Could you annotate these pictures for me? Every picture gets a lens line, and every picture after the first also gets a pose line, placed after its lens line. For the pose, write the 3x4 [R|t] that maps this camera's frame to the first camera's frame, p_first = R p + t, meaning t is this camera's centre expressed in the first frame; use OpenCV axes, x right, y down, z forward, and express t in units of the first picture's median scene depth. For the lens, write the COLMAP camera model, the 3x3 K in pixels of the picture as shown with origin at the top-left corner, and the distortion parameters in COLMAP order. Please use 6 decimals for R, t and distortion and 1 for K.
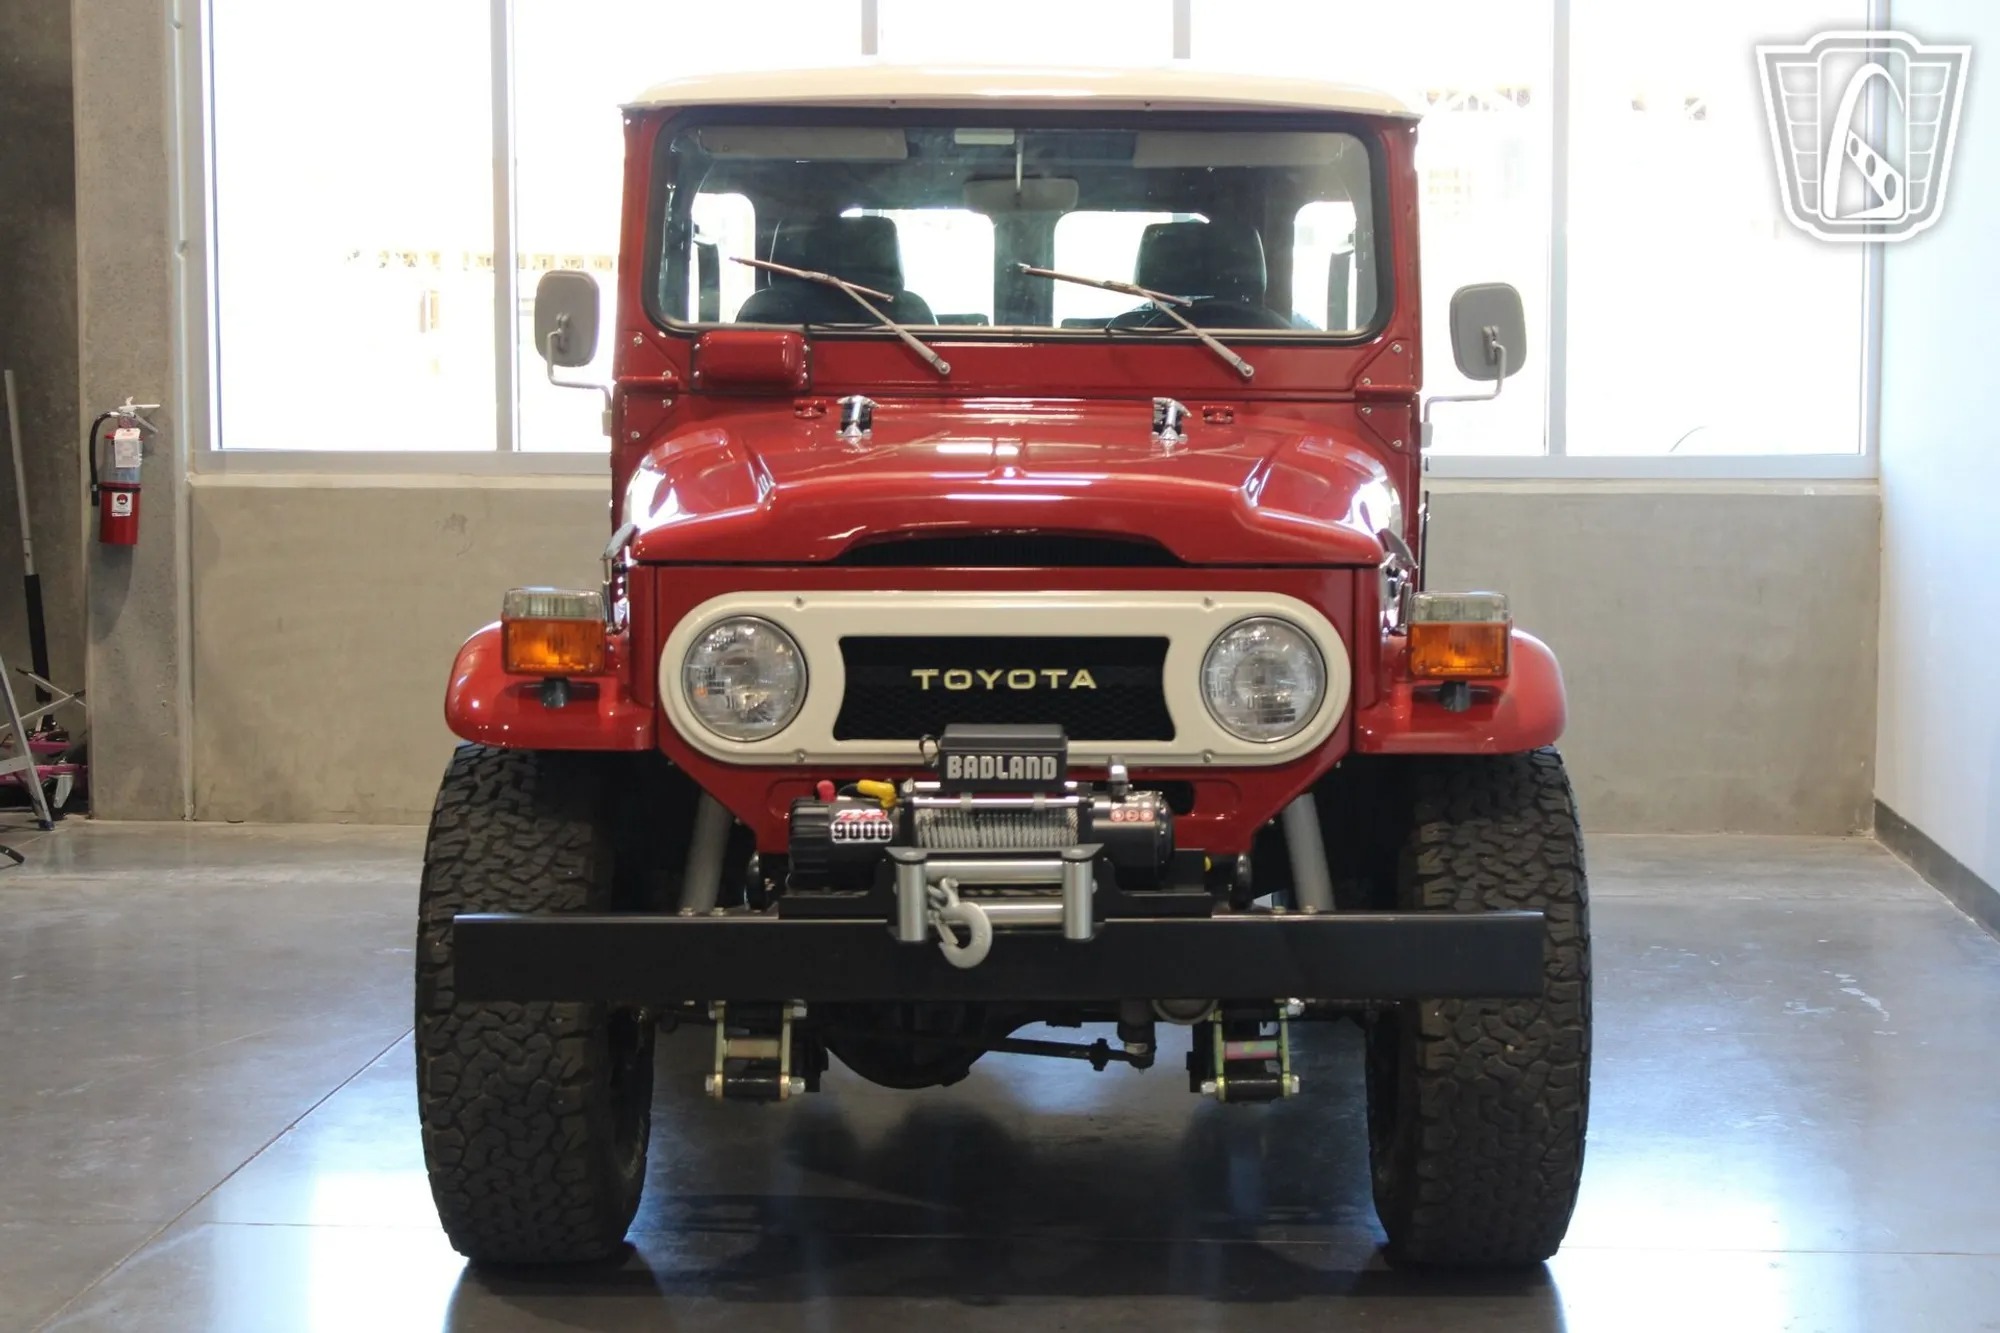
lens RADIAL K [[3711.1, 0, 996.8], [0, 3711.1, 665.2], [0, 0, 1]] dist [0.009956, 0.092929]
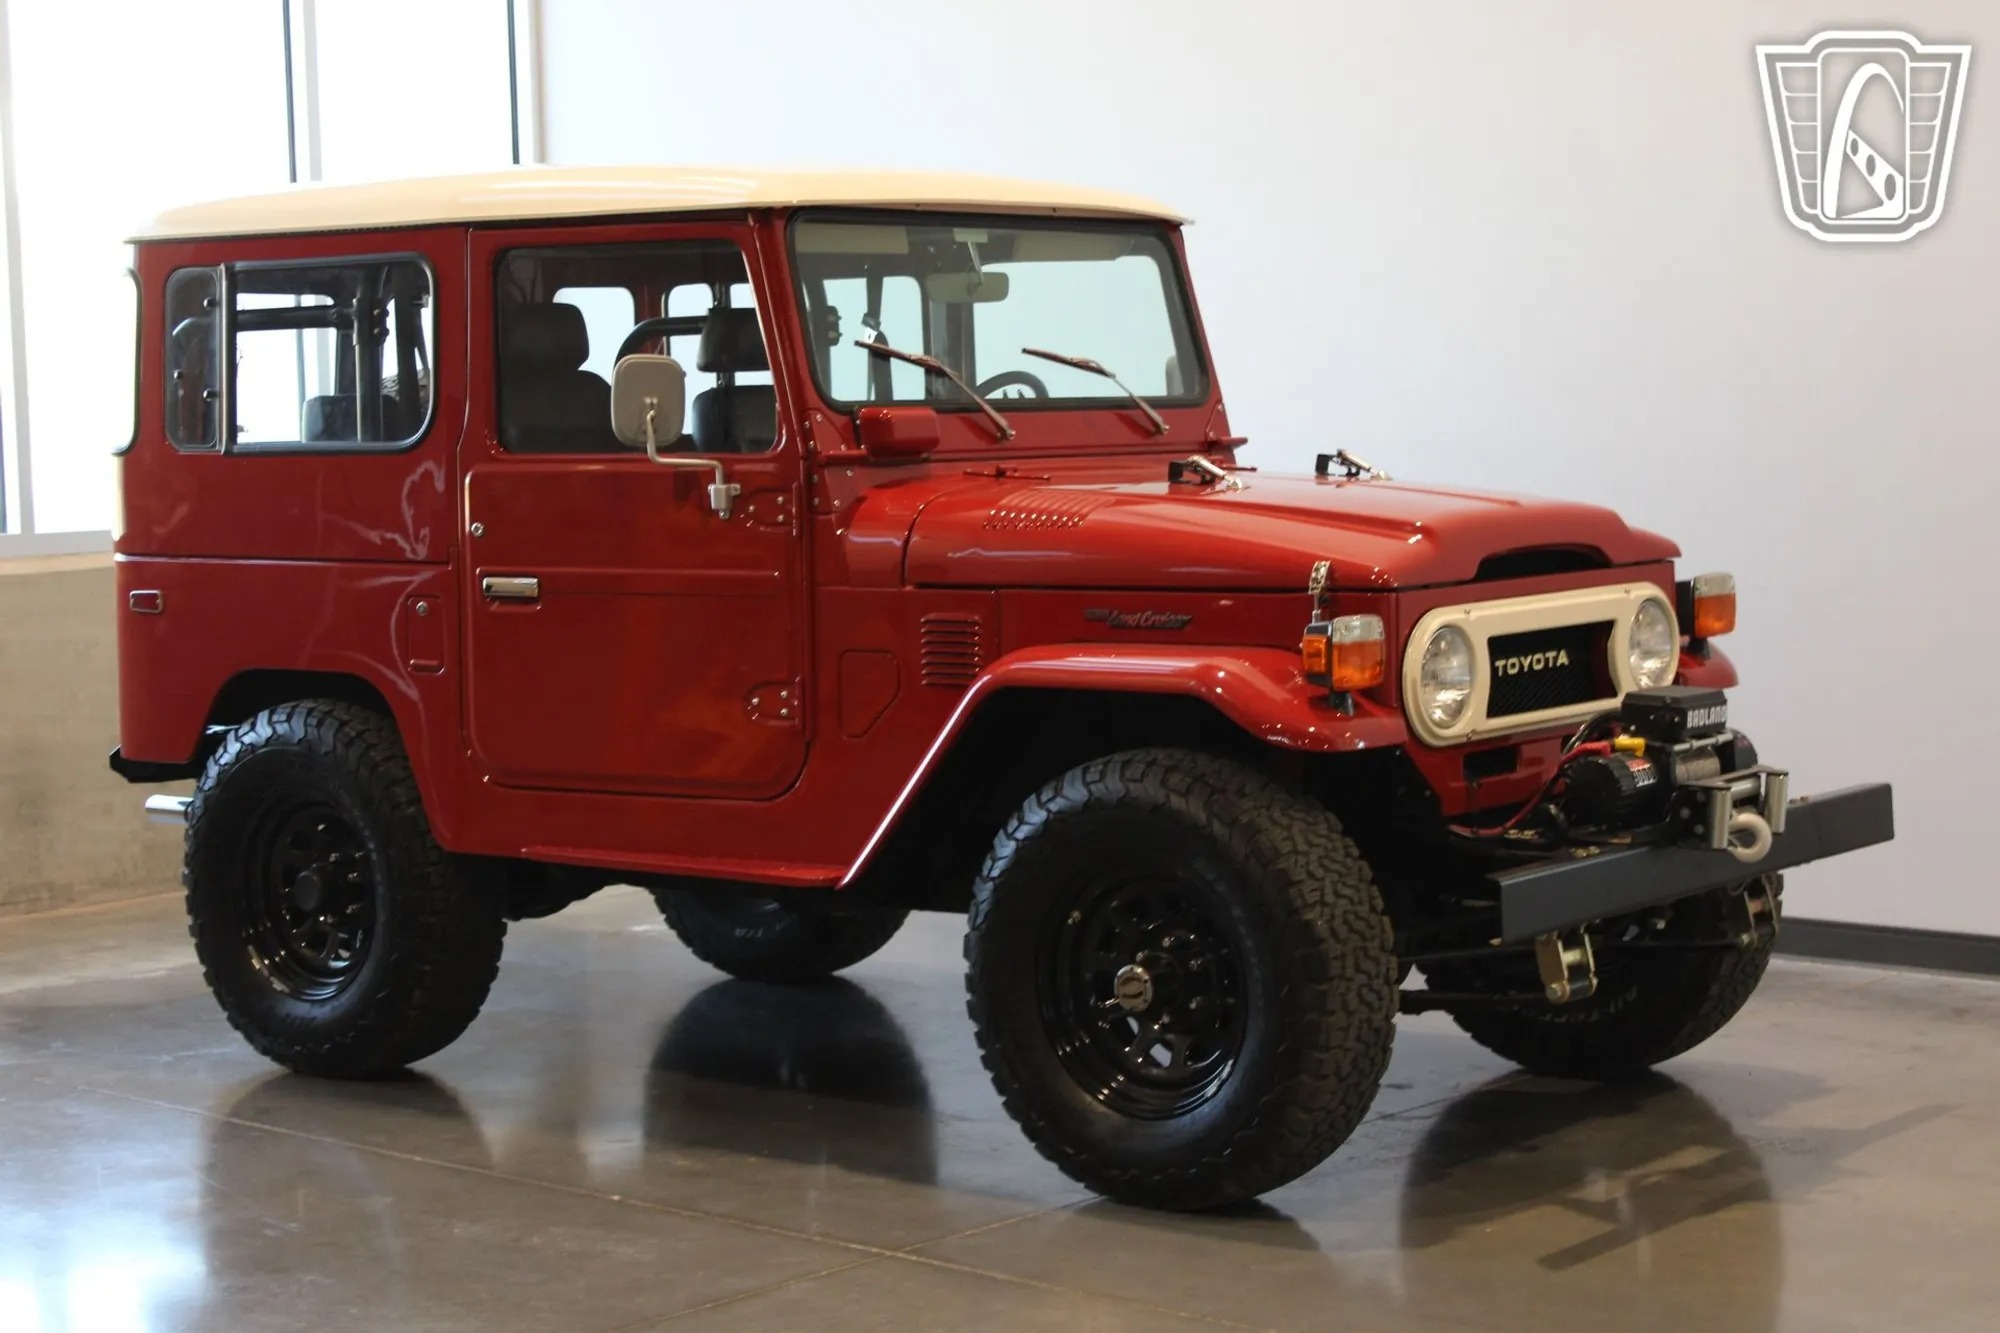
lens RADIAL K [[3711.1, 0, 996.8], [0, 3711.1, 665.2], [0, 0, 1]] dist [0.009956, 0.092929]
pose [[0.620970, -0.079138, 0.779829, -1.124855], [0.092628, 0.995328, 0.027248, -0.047896], [-0.778342, 0.055314, 0.625399, 0.334794]]
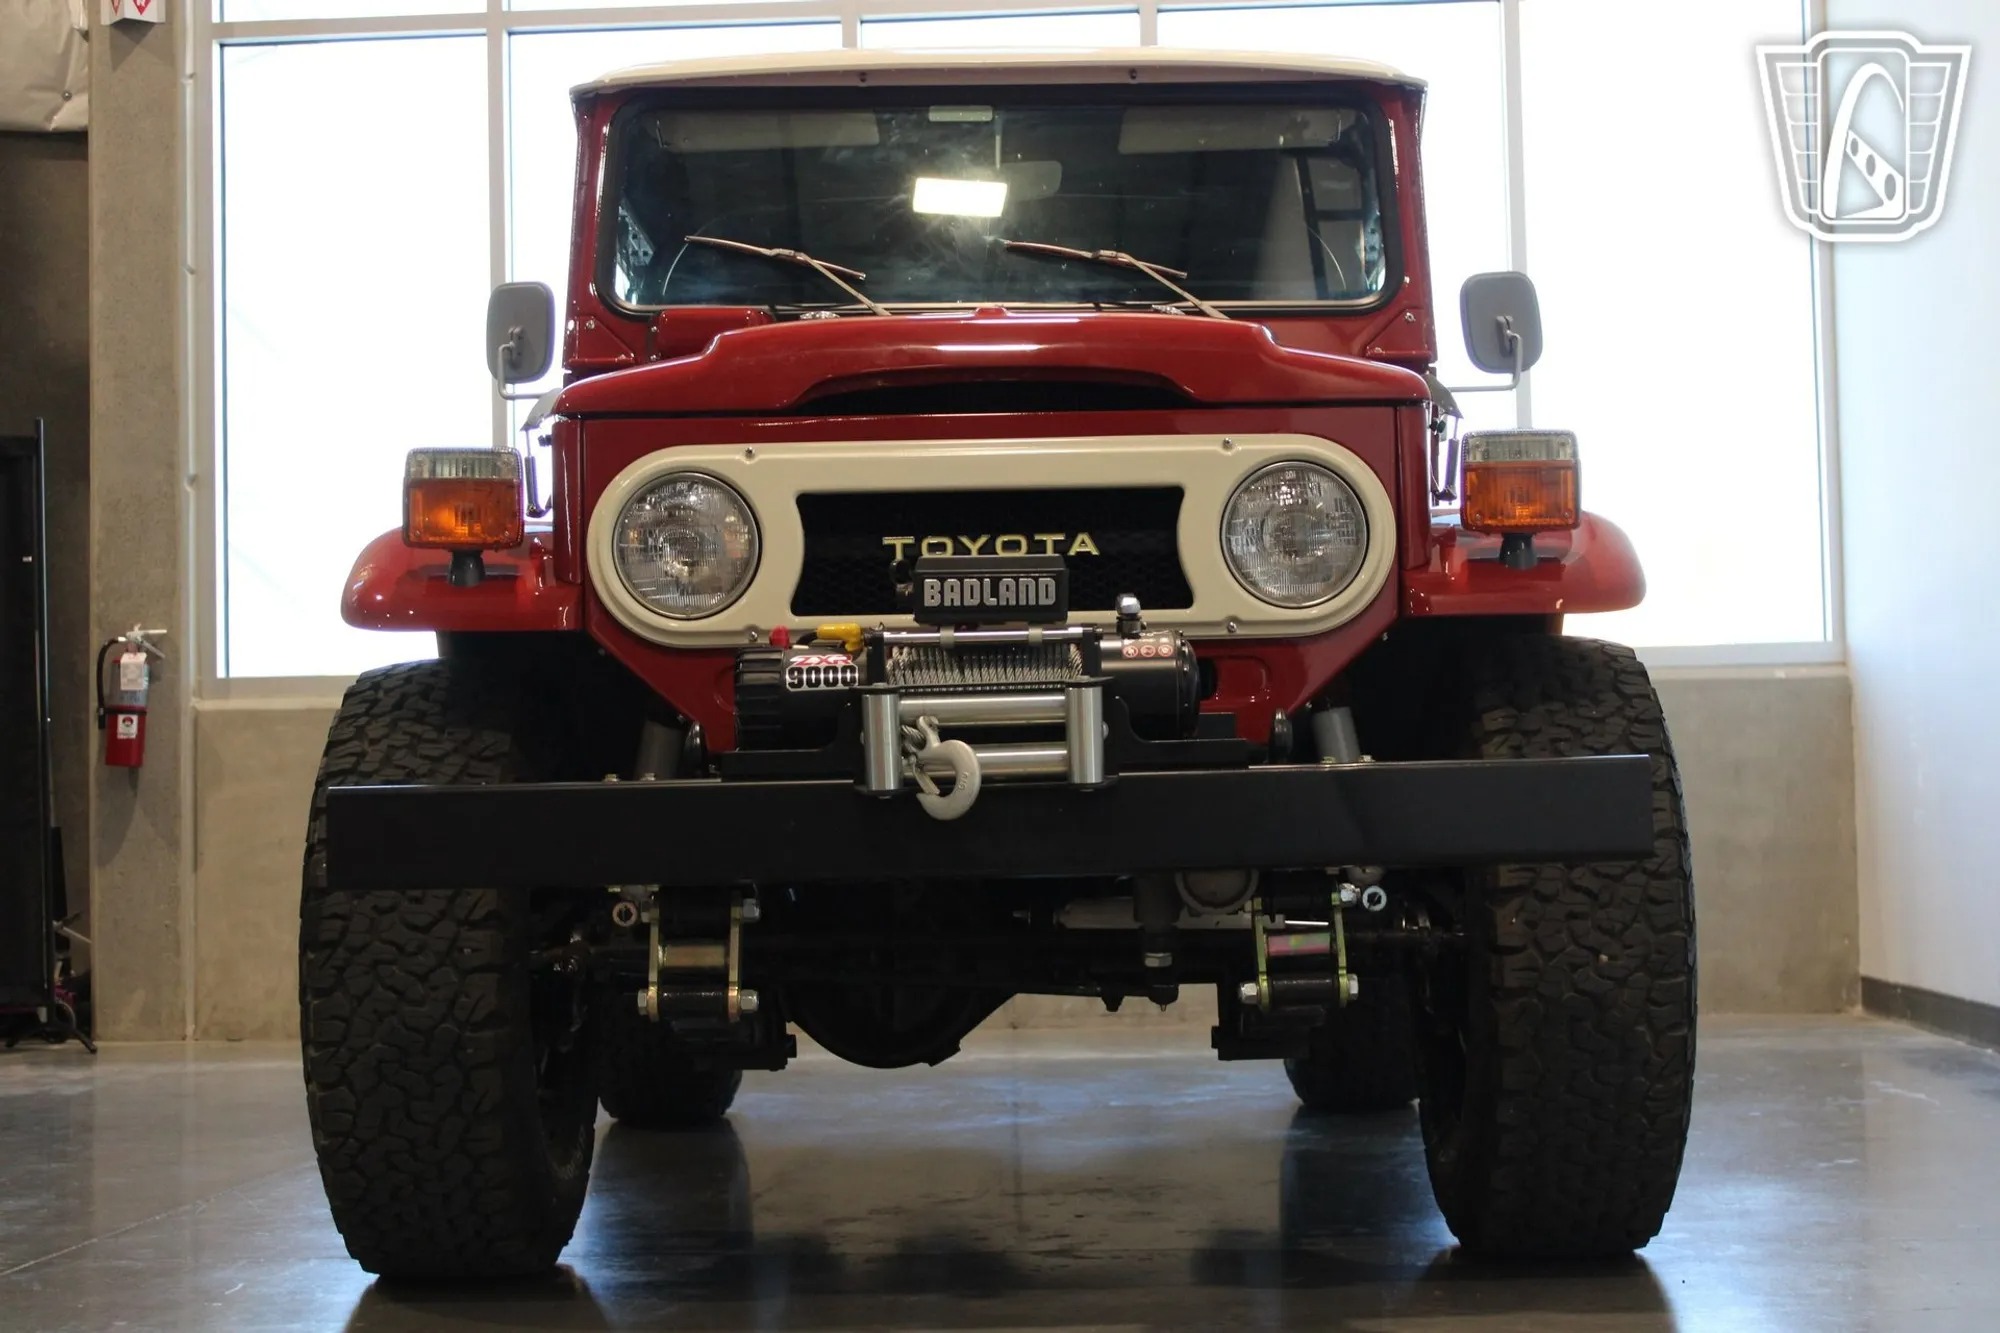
lens RADIAL K [[3128.3, 0, 1013.1], [0, 3128.3, 674.5], [0, 0, 1]] dist [-0.029181, 0.026306]
pose [[0.999766, -0.019476, 0.009362, -0.000269], [0.020605, 0.989739, -0.141397, 0.135070], [-0.006512, 0.141556, 0.989909, 0.290464]]
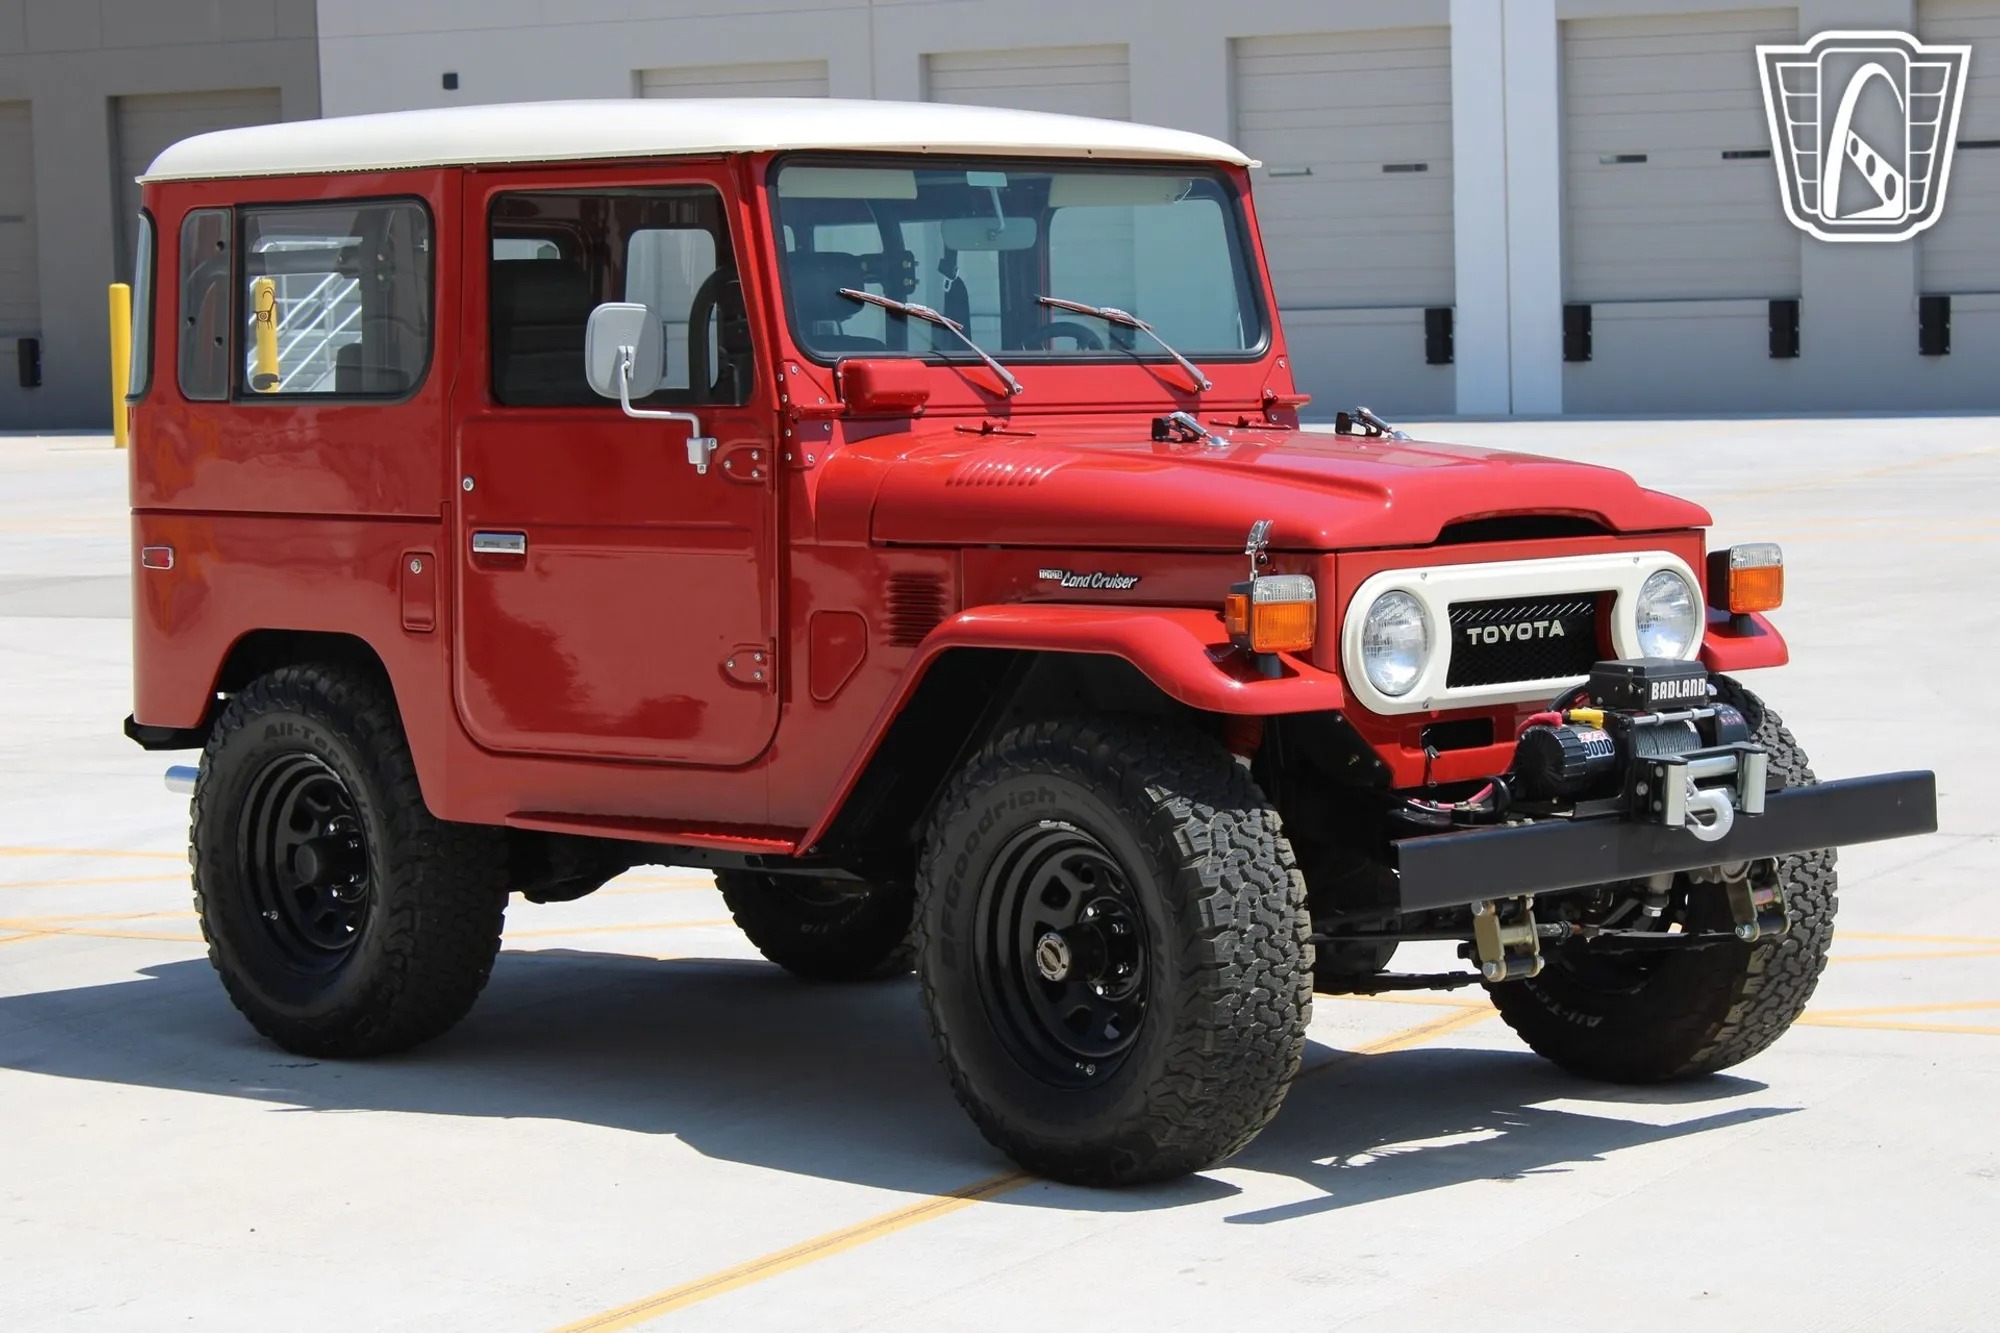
lens RADIAL K [[4800.2, 0, 1000.0], [0, 4800.2, 666.5], [0, 0, 1]] dist [0.017775, 0.152084]
pose [[0.716019, -0.063218, 0.695212, -1.229357], [0.079323, 0.996809, 0.008945, -0.012627], [-0.693559, 0.048742, 0.718749, -0.026381]]
